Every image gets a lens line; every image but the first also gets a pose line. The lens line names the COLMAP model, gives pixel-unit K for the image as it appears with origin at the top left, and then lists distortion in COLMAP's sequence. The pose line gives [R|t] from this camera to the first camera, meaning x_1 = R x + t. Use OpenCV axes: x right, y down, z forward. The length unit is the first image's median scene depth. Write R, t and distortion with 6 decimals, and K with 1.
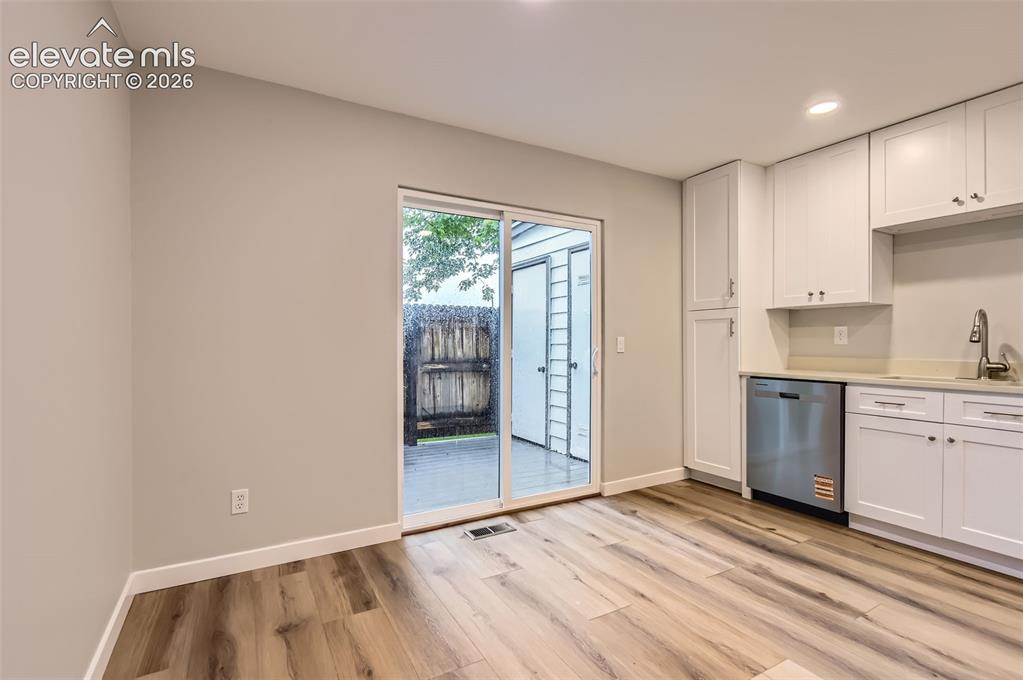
lens RADIAL K [[472.1, 0, 507.6], [0, 472.1, 342.6], [0, 0, 1]] dist [0.006806, -0.006169]
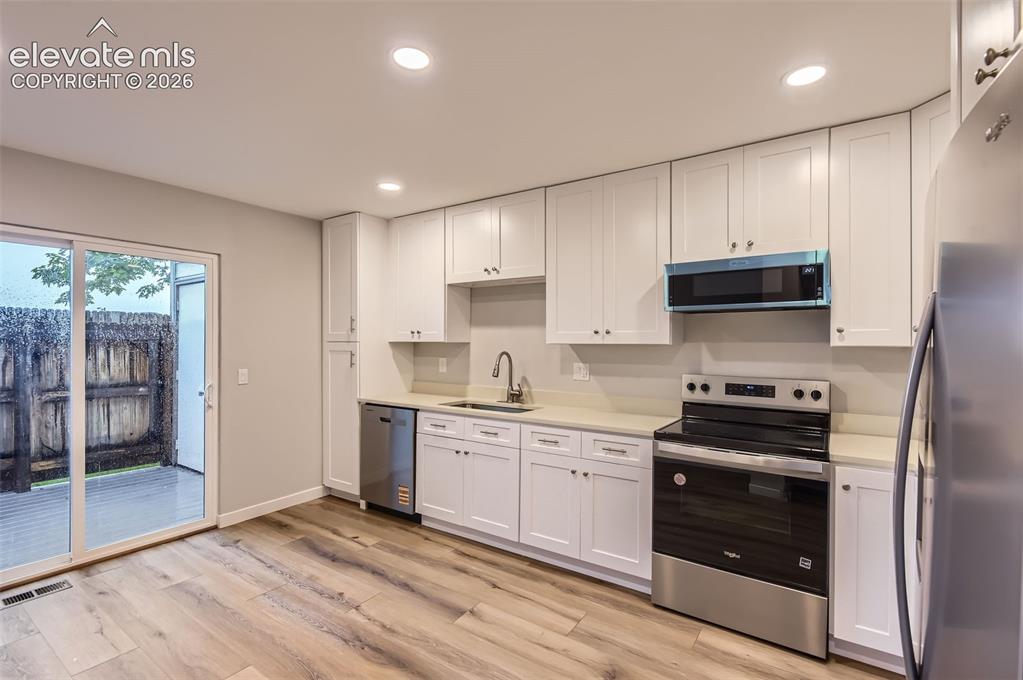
lens RADIAL K [[472.1, 0, 508.2], [0, 472.1, 341.9], [0, 0, 1]] dist [0.006806, -0.006169]
pose [[0.901547, 0.002470, 0.432675, 0.298552], [-0.003014, 0.999995, 0.000571, -0.069753], [-0.432671, -0.001819, 0.901550, -0.164785]]
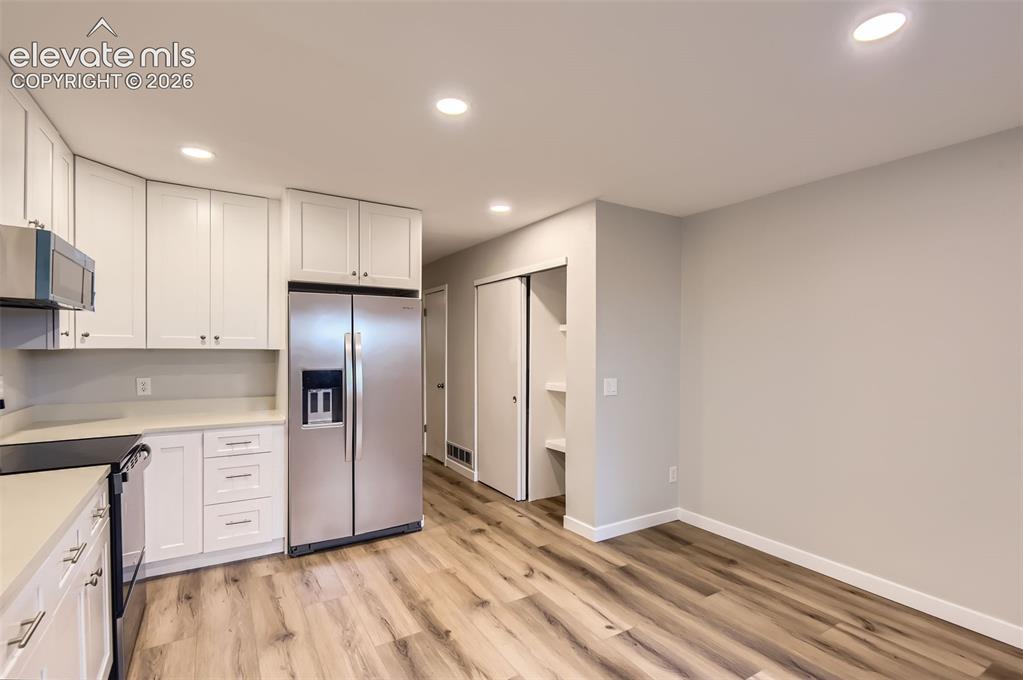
lens RADIAL K [[472.1, 0, 513.3], [0, 472.1, 355.0], [0, 0, 1]] dist [0.006806, -0.006169]
pose [[-0.998963, -0.005297, -0.045222, 0.368075], [-0.005932, 0.999885, 0.013936, -0.069541], [0.045143, 0.014190, -0.998880, 0.867542]]
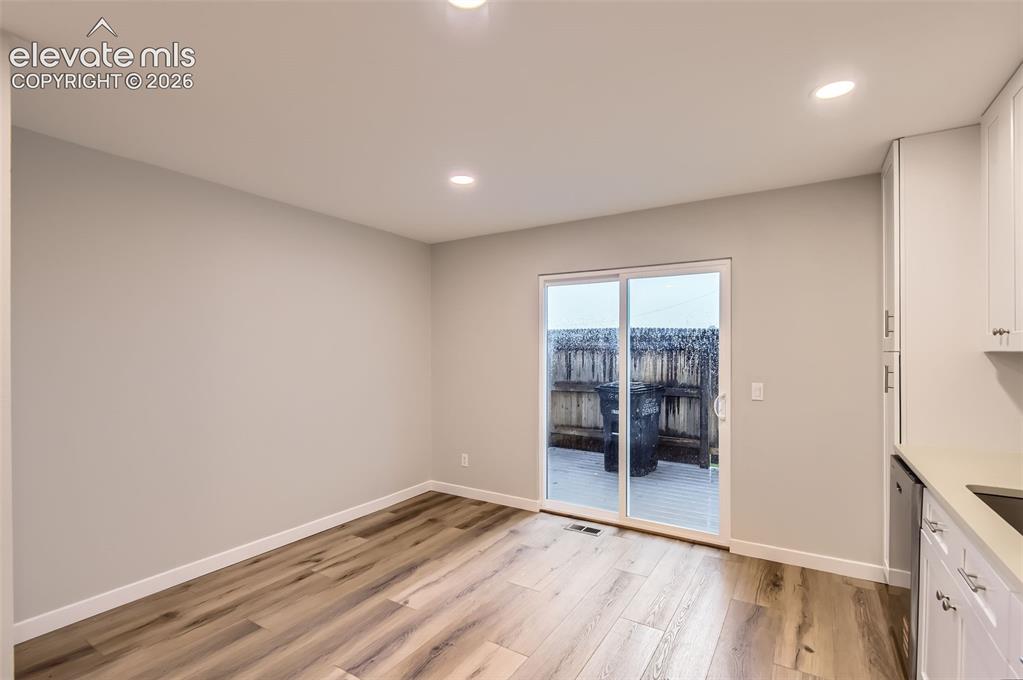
lens RADIAL K [[472.1, 0, 514.2], [0, 472.1, 347.3], [0, 0, 1]] dist [0.006806, -0.006169]
pose [[0.481258, -0.003607, -0.876572, 0.765359], [-0.001180, 0.999988, -0.004763, -0.071370], [0.876578, 0.003327, 0.481248, 0.158680]]
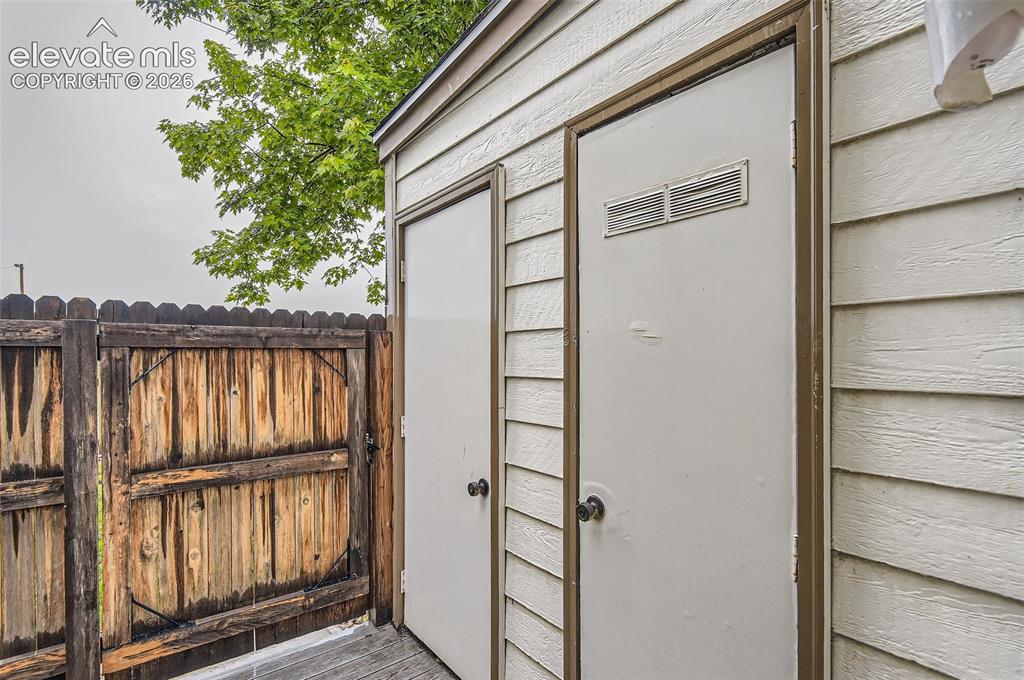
lens RADIAL K [[472.6, 0, 516.2], [0, 472.6, 354.4], [0, 0, 1]] dist [0.006806, -0.006169]
pose [[0.984553, -0.005218, 0.175009, 0.052412], [0.004992, 0.999986, 0.001729, -0.063148], [-0.175015, -0.000829, 0.984565, 0.909189]]
